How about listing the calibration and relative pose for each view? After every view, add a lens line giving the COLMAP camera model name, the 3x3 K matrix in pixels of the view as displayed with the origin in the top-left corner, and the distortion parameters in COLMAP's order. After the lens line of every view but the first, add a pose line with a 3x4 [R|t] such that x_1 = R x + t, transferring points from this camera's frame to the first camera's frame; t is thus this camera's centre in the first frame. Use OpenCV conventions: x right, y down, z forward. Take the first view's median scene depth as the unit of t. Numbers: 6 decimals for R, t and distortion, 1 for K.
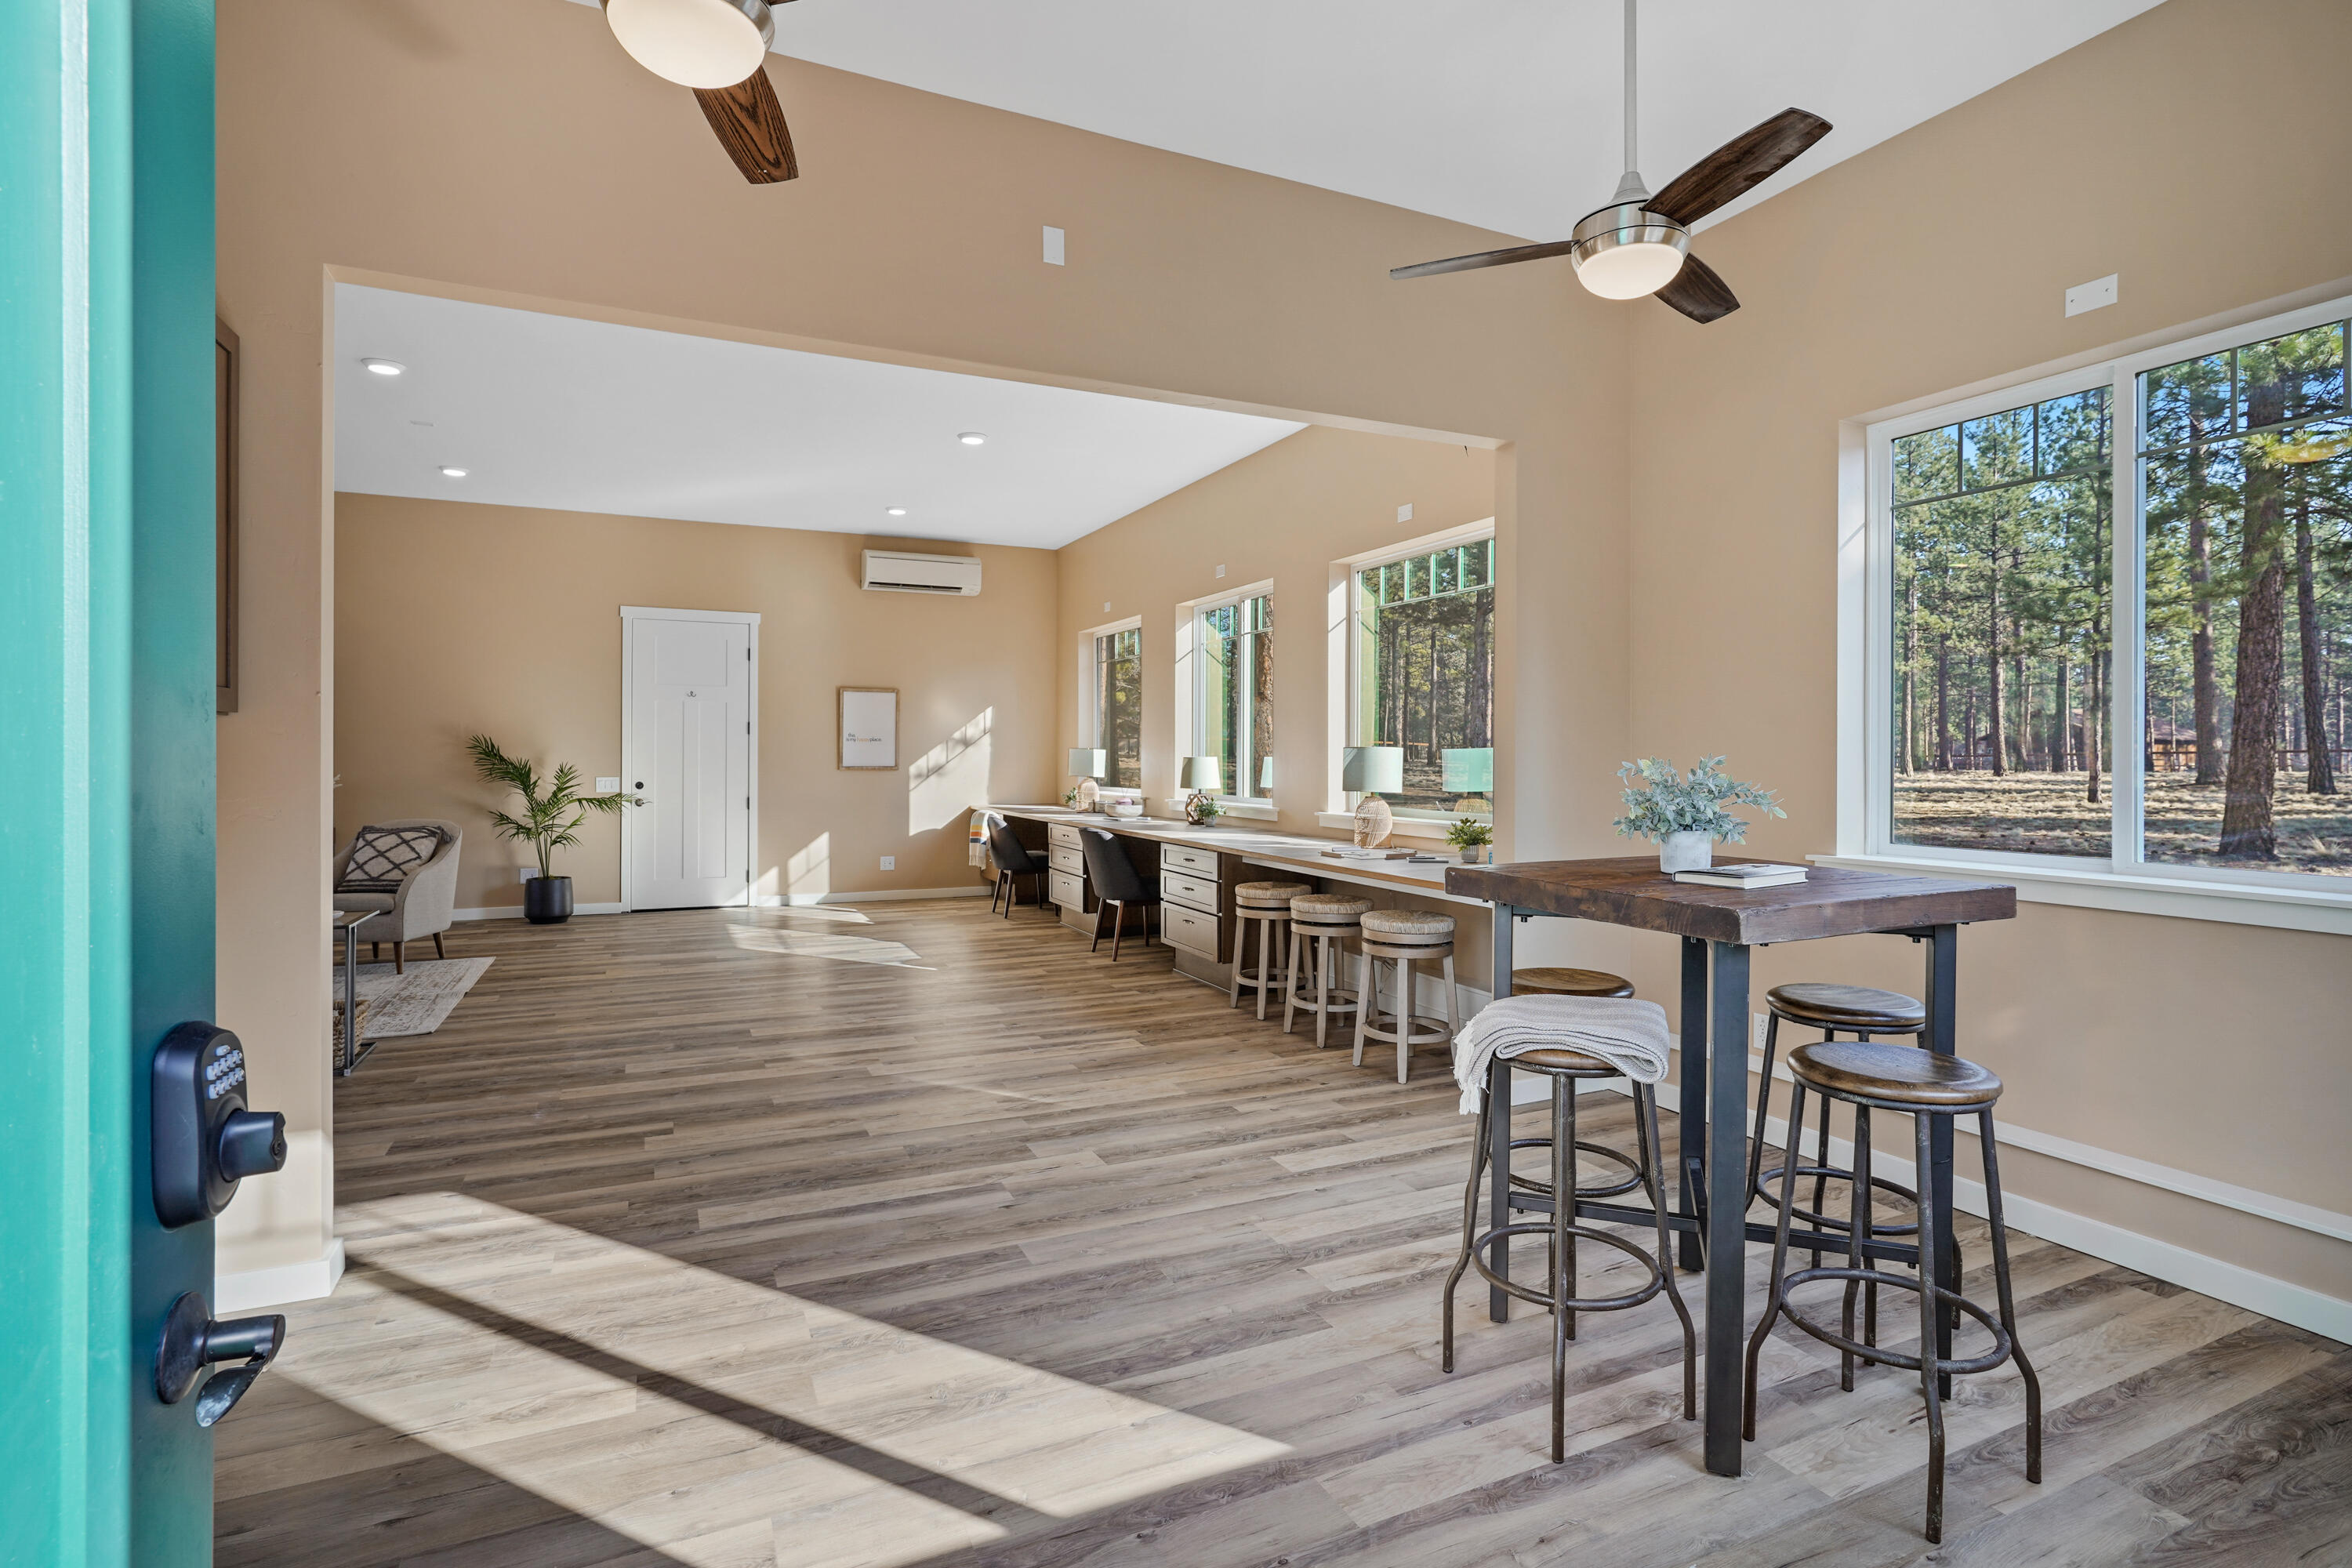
lens RADIAL K [[1114.4, 0, 1173.3], [0, 1114.4, 784.0], [0, 0, 1]] dist [-0.002321, 0.000214]
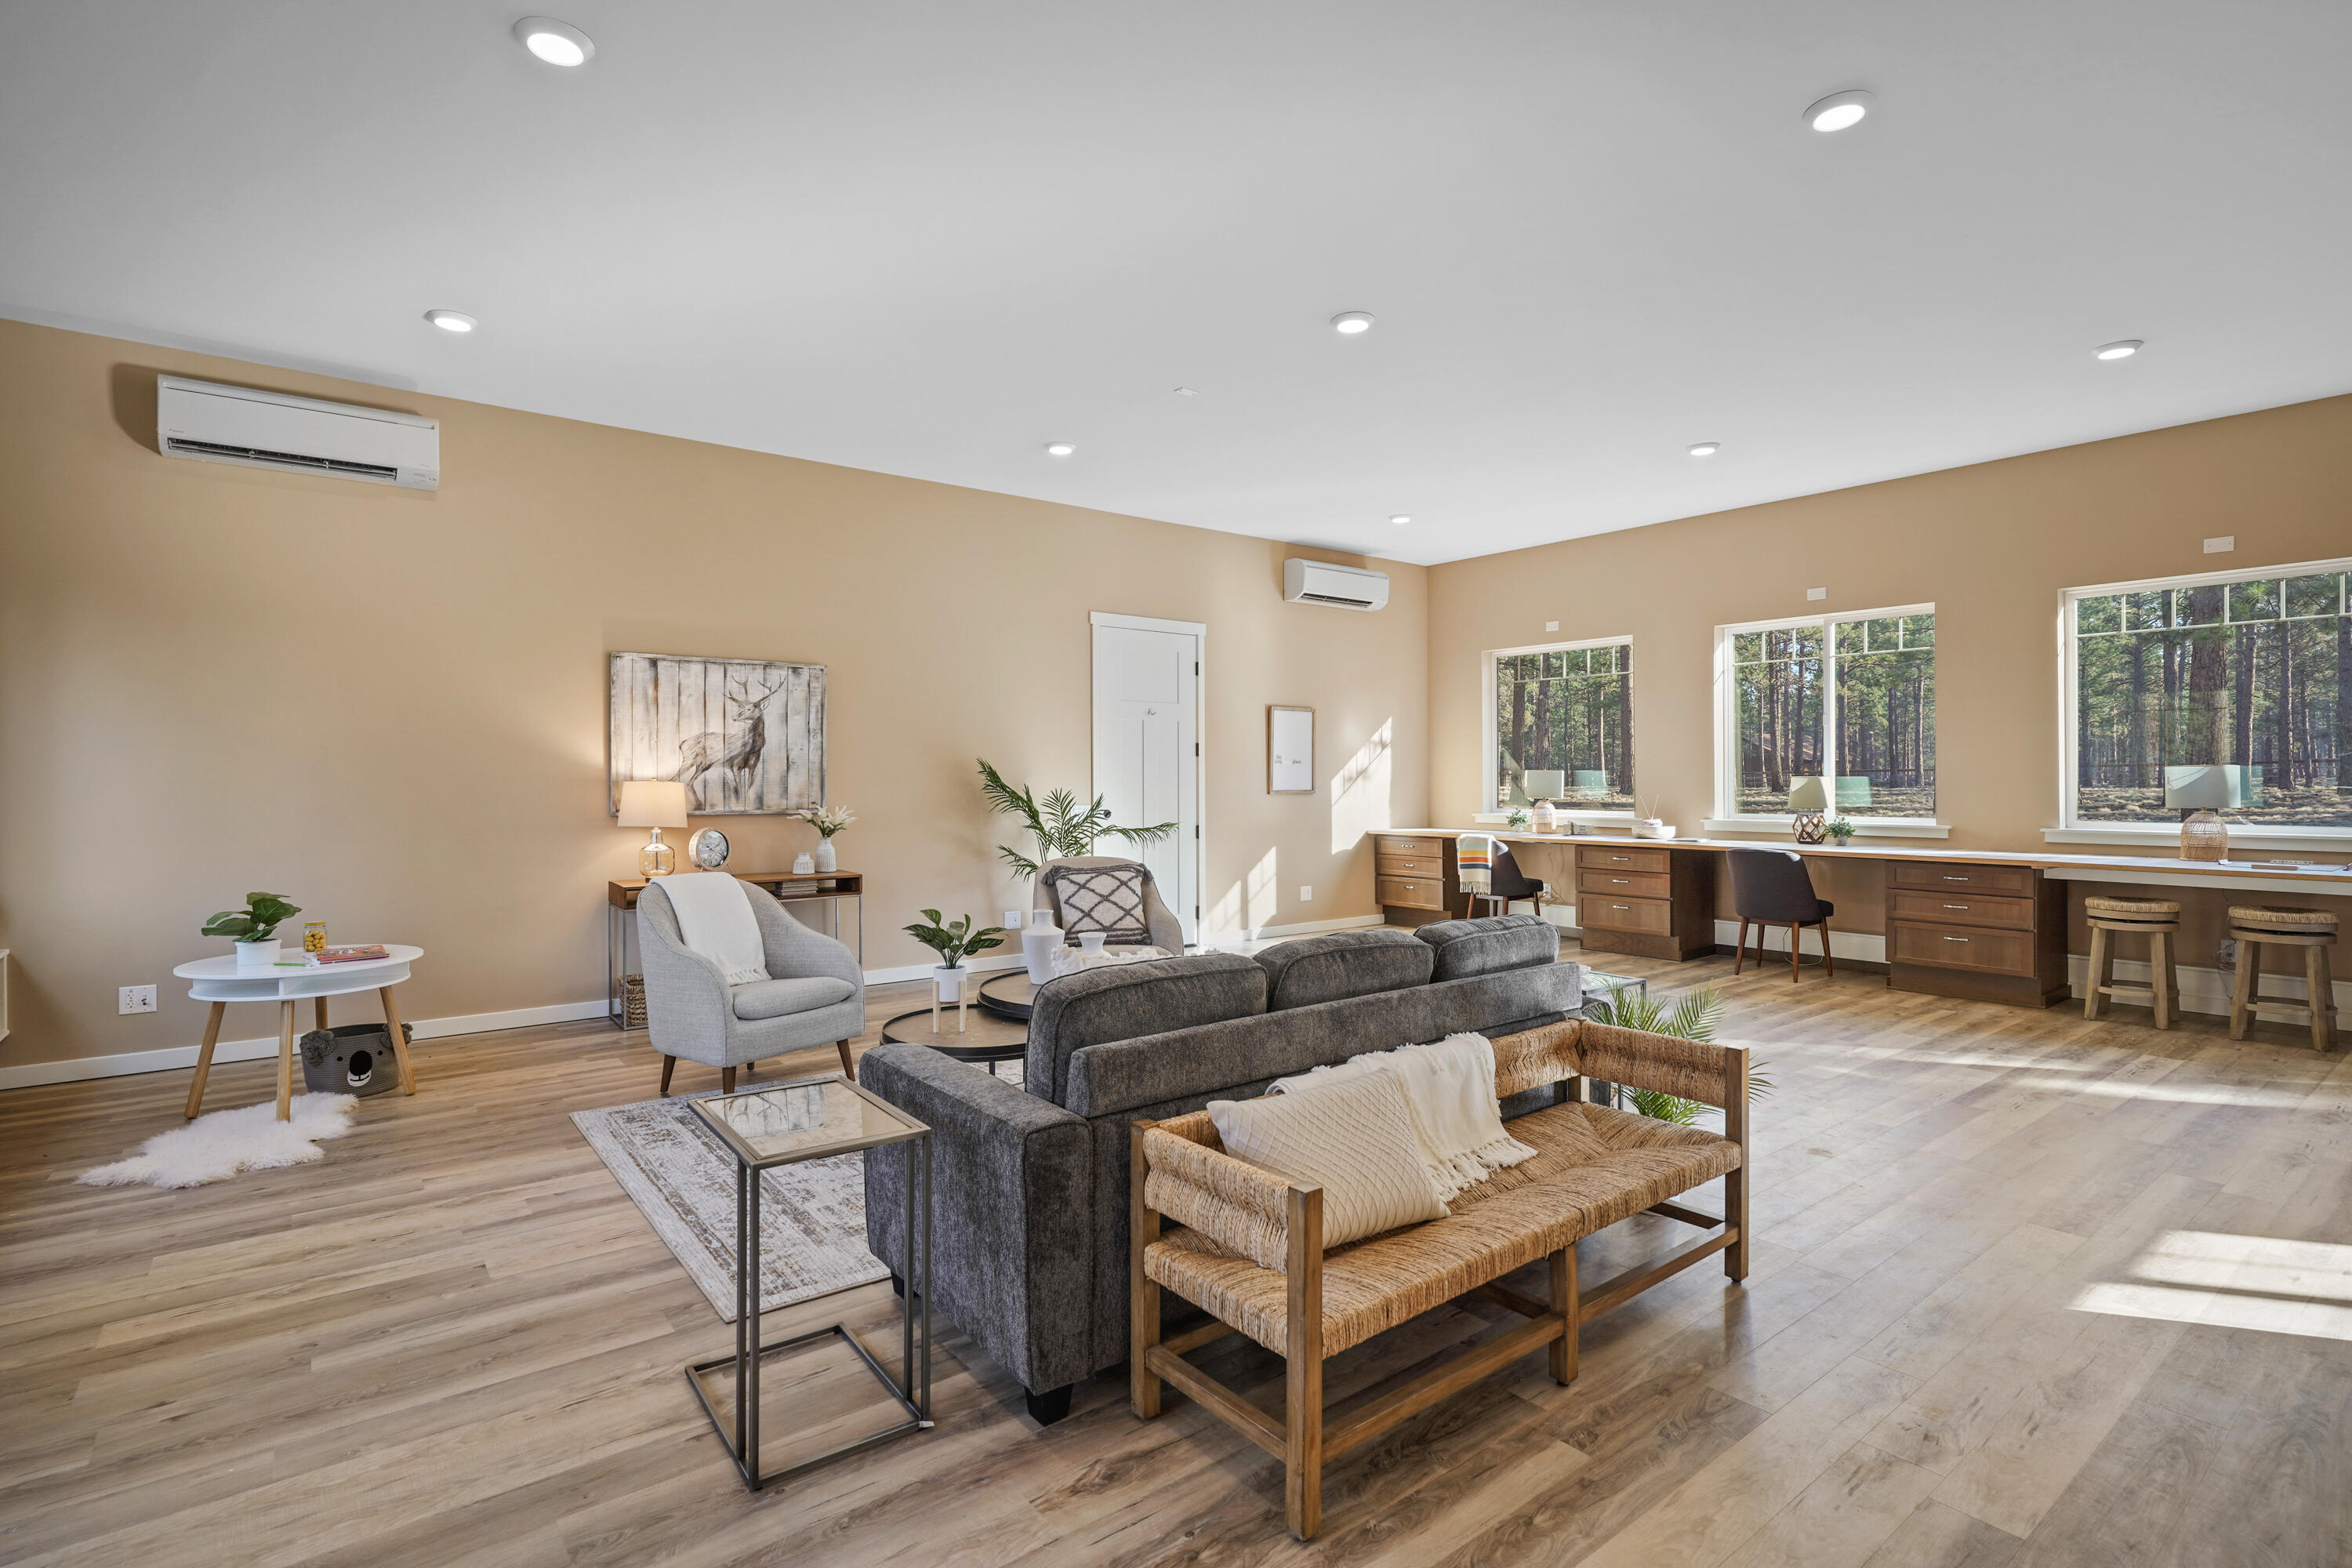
lens RADIAL K [[1114.4, 0, 1180.6], [0, 1114.4, 773.2], [0, 0, 1]] dist [-0.002321, 0.000214]
pose [[0.972230, -0.007767, 0.233899, -0.587750], [0.015433, 0.999401, -0.030961, -0.003093], [-0.233519, 0.033711, 0.971768, 0.117665]]
